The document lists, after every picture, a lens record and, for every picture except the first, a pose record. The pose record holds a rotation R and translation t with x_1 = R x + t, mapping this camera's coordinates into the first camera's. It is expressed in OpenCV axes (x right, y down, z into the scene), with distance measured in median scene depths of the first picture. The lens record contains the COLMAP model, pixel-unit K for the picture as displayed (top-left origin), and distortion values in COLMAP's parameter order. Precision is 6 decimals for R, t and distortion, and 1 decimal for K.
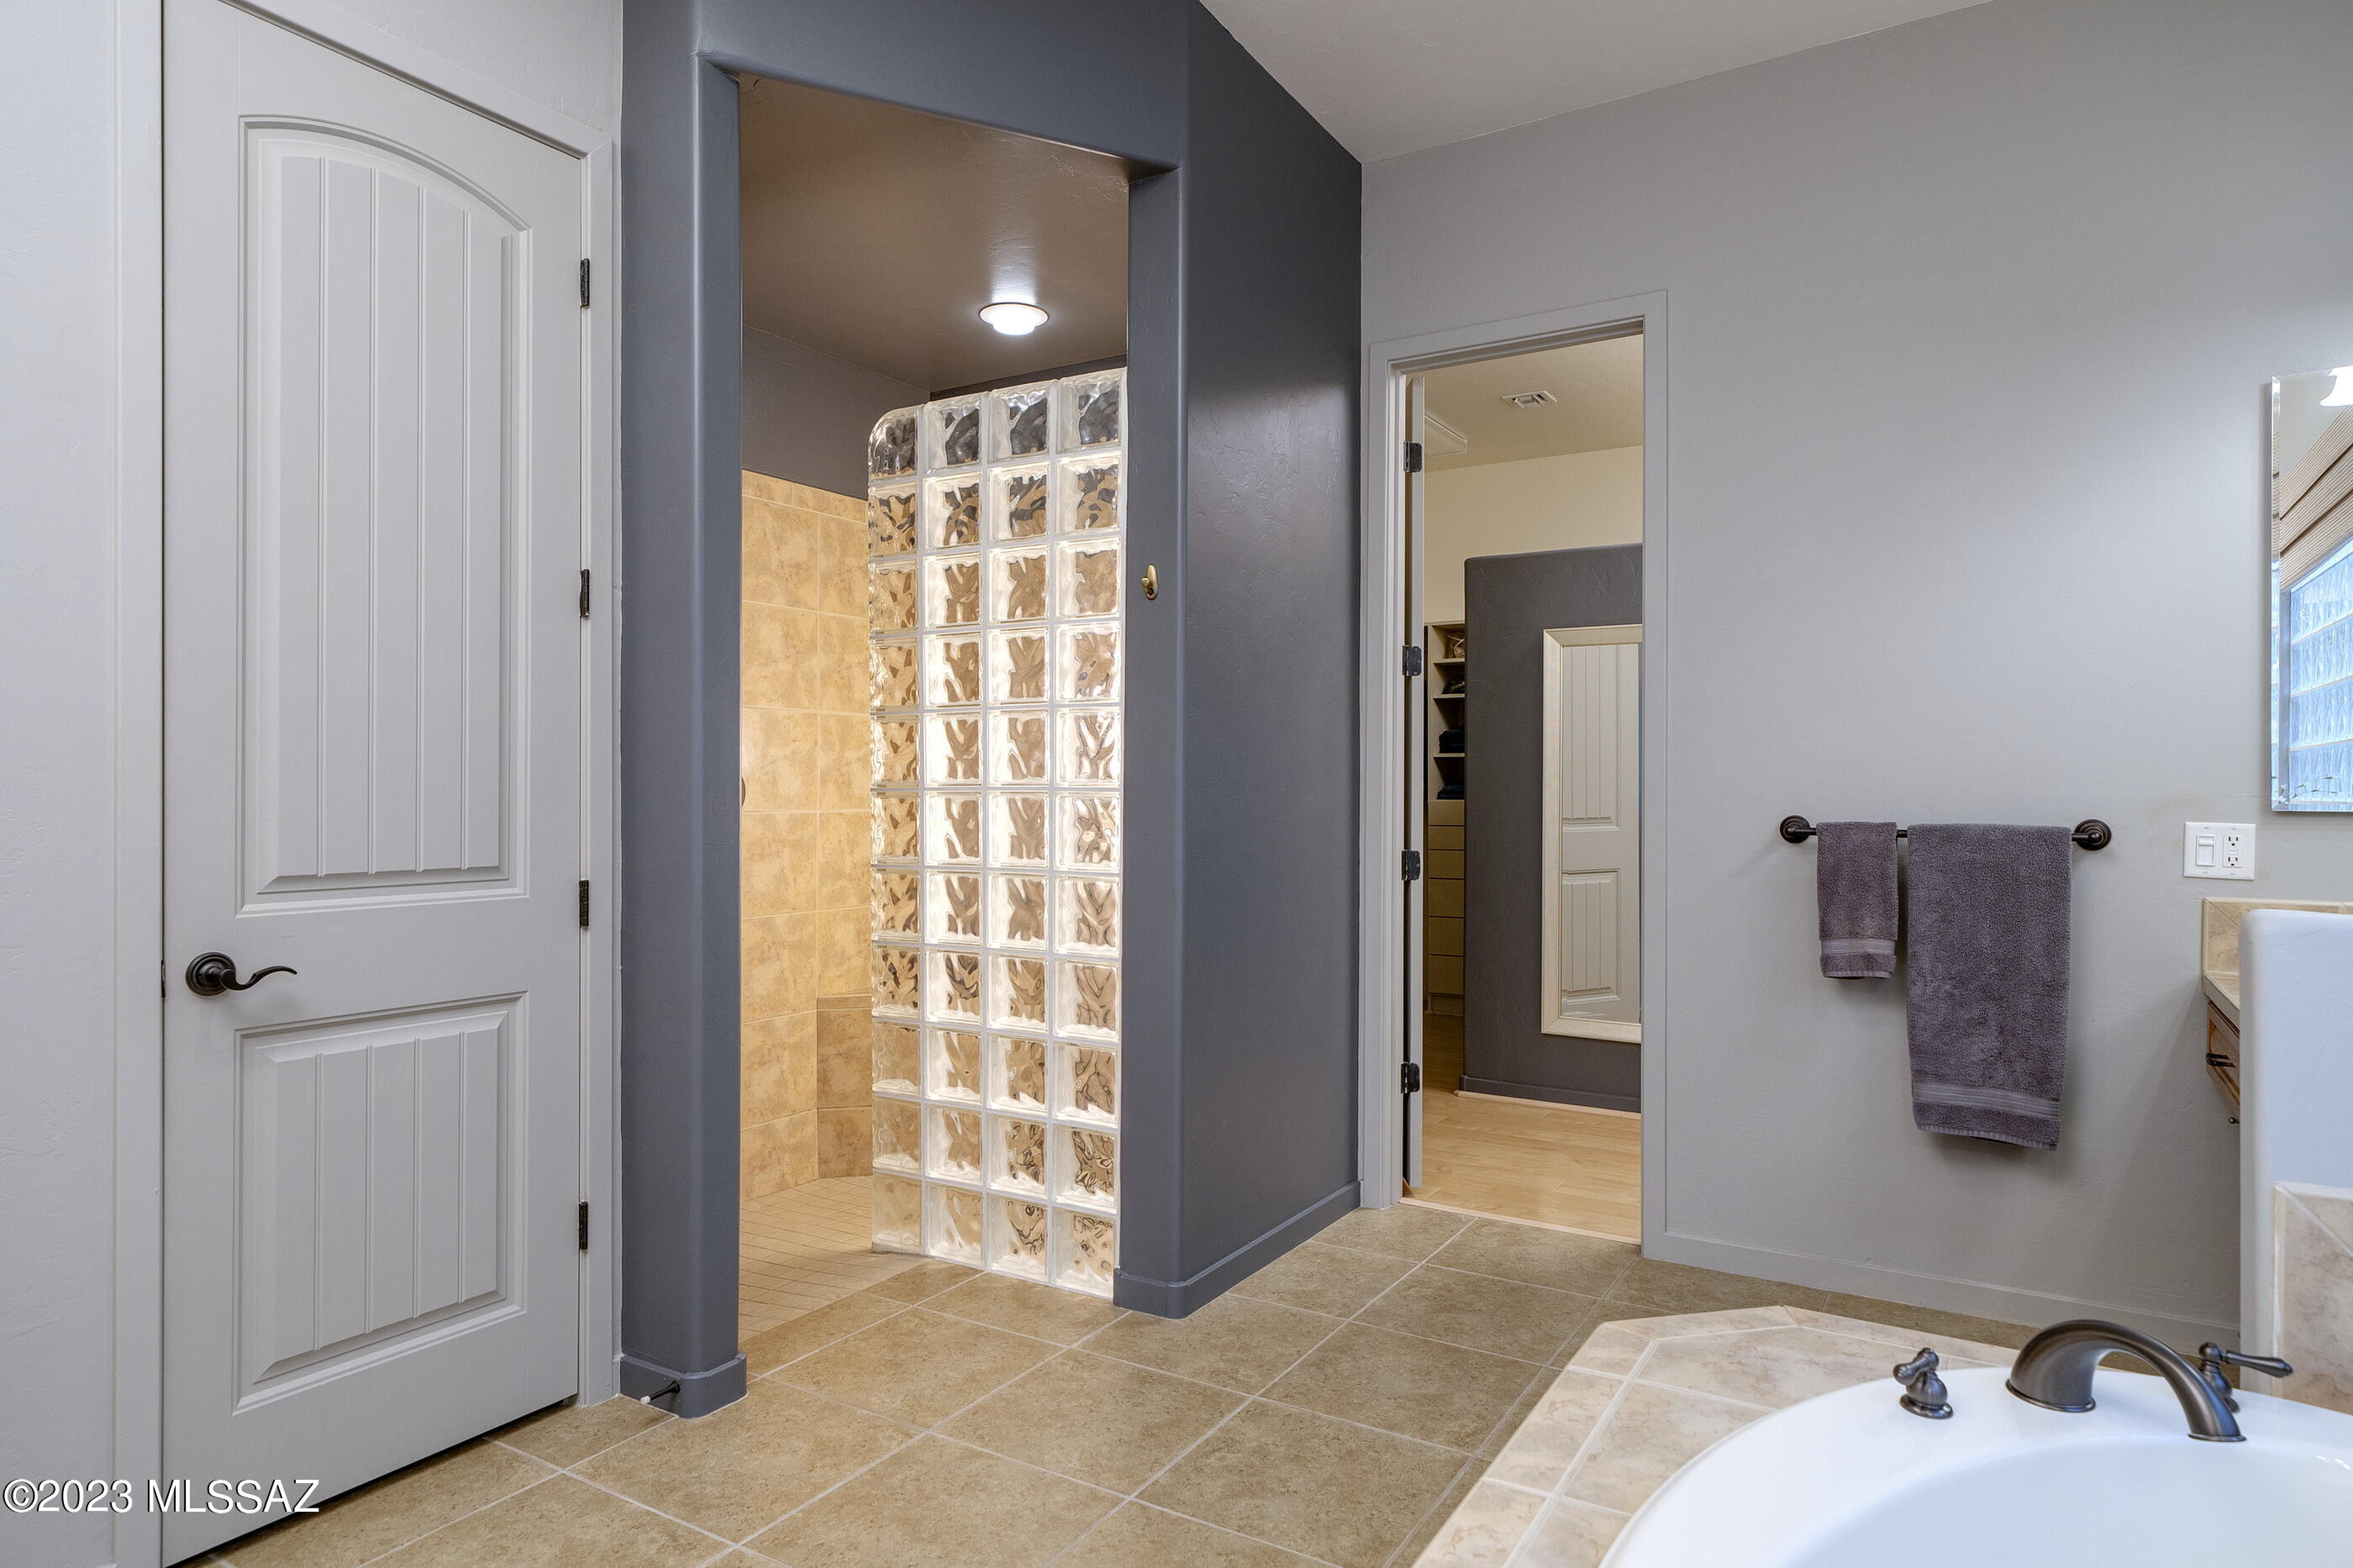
lens RADIAL K [[1351.7, 0, 1177.0], [0, 1351.7, 786.1], [0, 0, 1]] dist [0.004284, 0.000226]
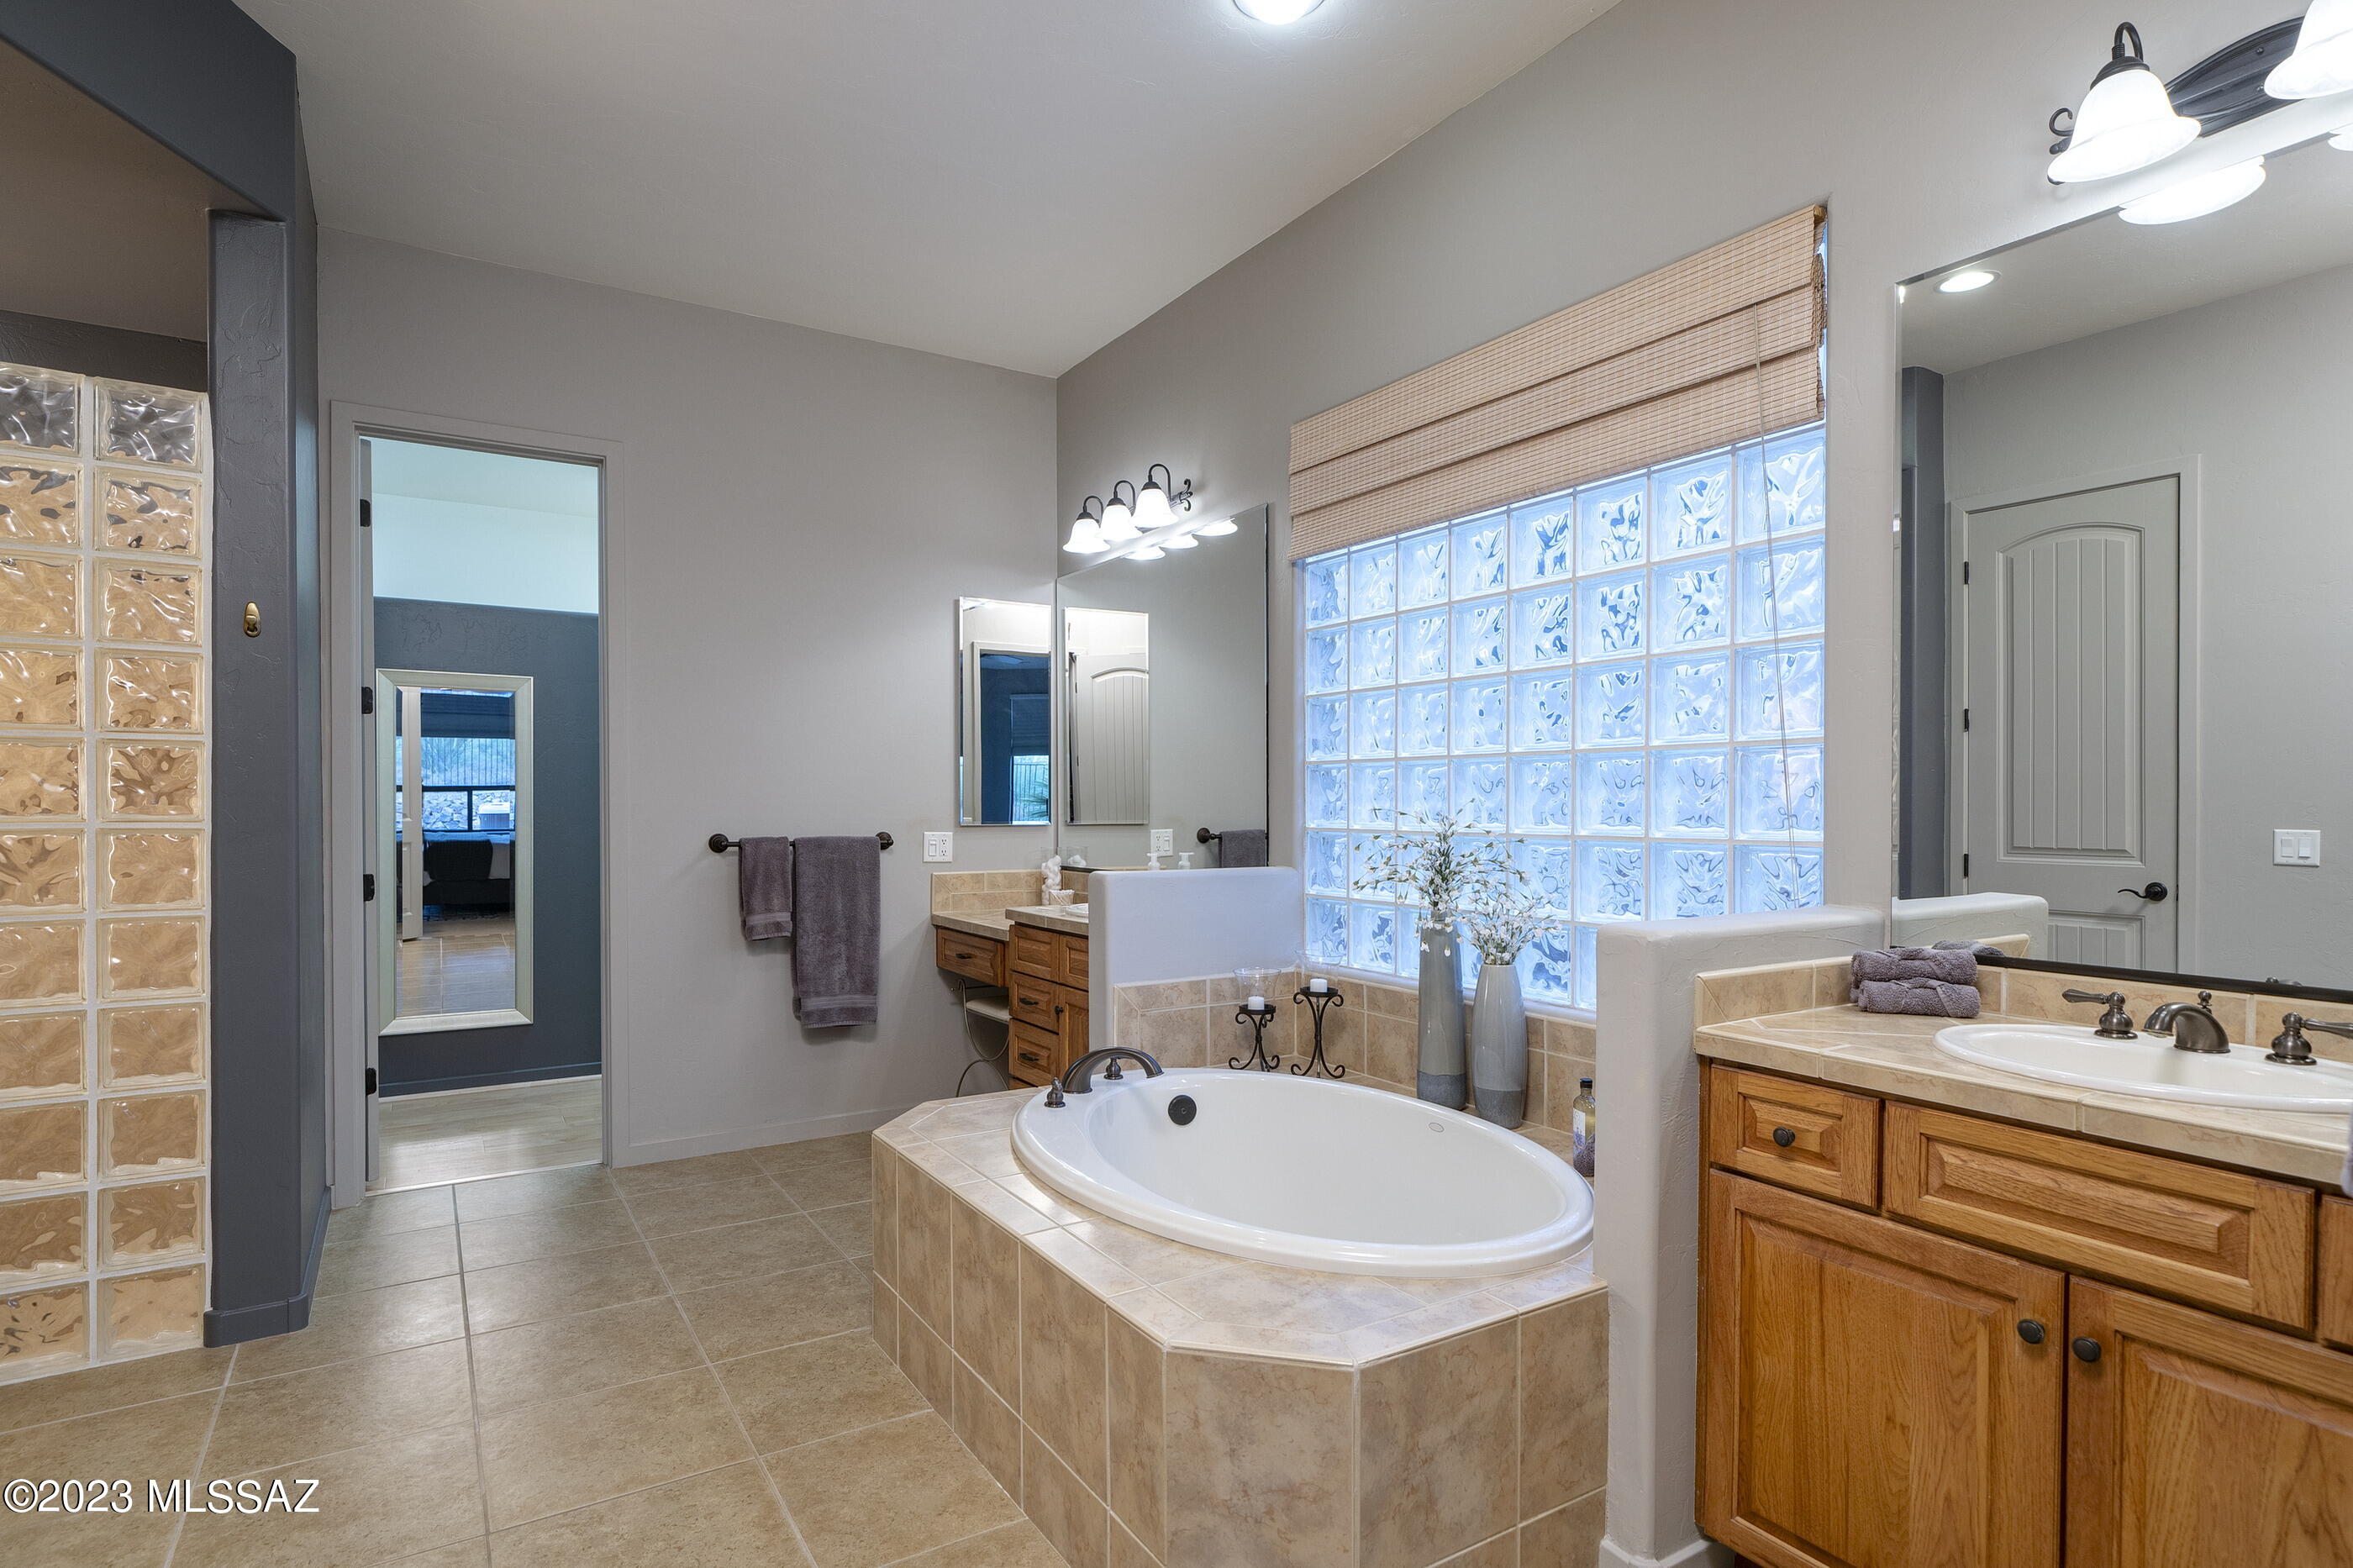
lens RADIAL K [[1204.5, 0, 1176.2], [0, 1204.5, 796.8], [0, 0, 1]] dist [-0.002774, 0.000082]
pose [[0.440137, 0.001220, 0.897930, -0.519792], [-0.002027, 0.999998, -0.000365, -0.019372], [-0.897928, -0.001659, 0.440139, -0.018009]]
